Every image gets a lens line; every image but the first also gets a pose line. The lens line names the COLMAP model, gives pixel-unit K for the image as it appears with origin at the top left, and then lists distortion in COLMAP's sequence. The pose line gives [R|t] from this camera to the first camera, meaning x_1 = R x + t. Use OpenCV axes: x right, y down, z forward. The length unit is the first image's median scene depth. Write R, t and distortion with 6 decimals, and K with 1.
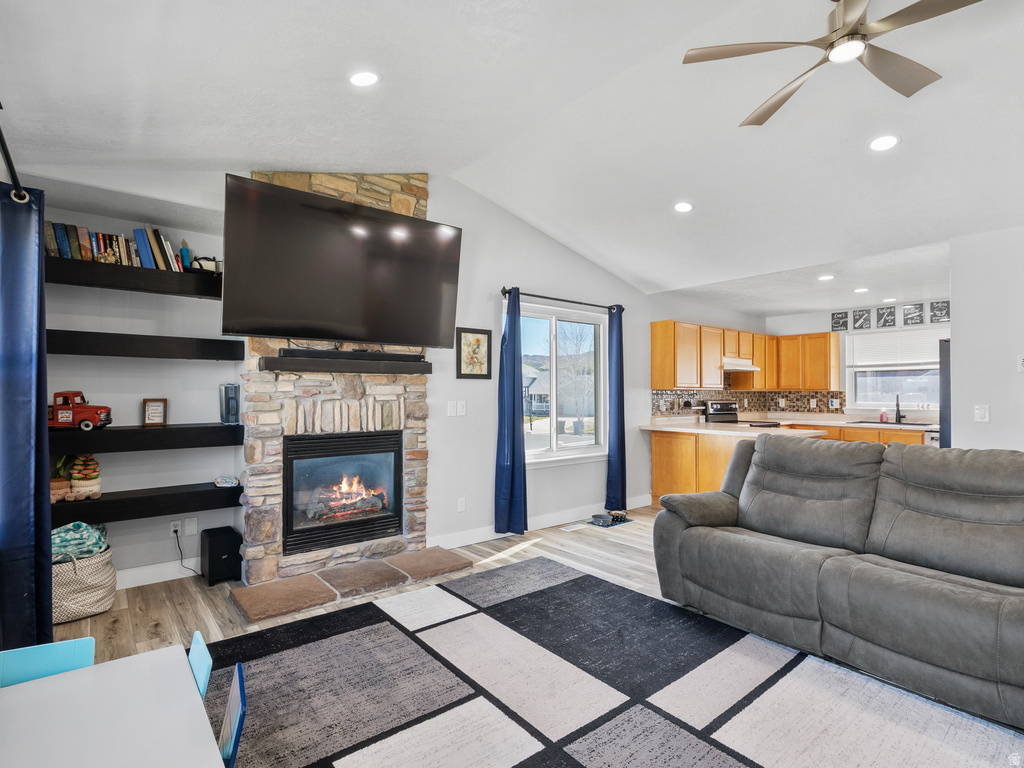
lens RADIAL K [[522.0, 0, 509.5], [0, 522.0, 385.9], [0, 0, 1]] dist [-0.002348, 0.002484]
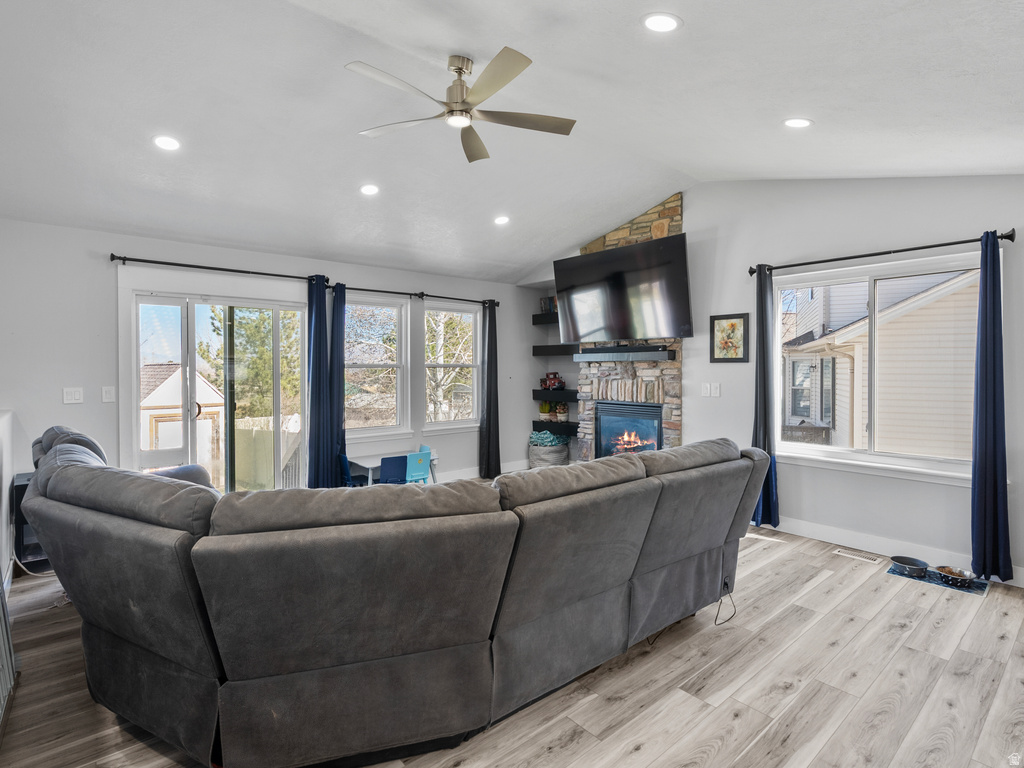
lens RADIAL K [[522.0, 0, 511.9], [0, 522.0, 375.6], [0, 0, 1]] dist [-0.002348, 0.002484]
pose [[0.026710, 0.017608, -0.999488, 0.687286], [0.015611, 0.999716, 0.018029, -0.009297], [0.999521, -0.016085, 0.026428, 0.383893]]
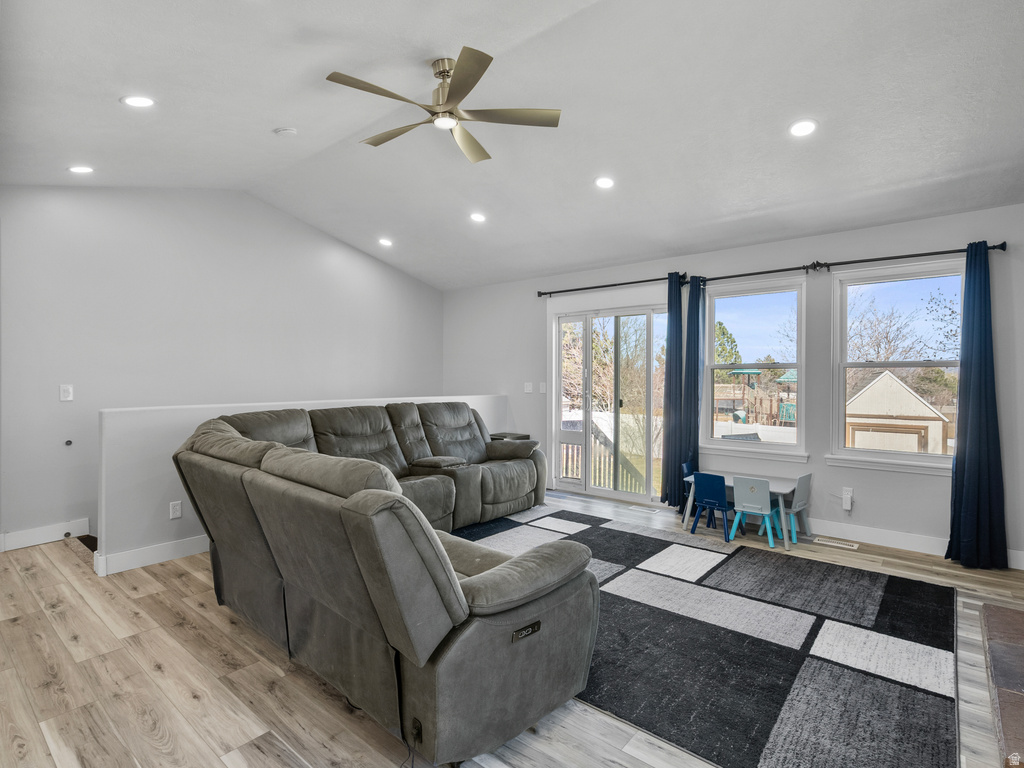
lens RADIAL K [[522.0, 0, 508.7], [0, 522.0, 378.7], [0, 0, 1]] dist [-0.002348, 0.002484]
pose [[-0.982694, -0.002686, -0.185219, 0.258054], [-0.000335, 0.999919, -0.012723, 0.013763], [0.185239, -0.012441, -0.982615, 0.827055]]
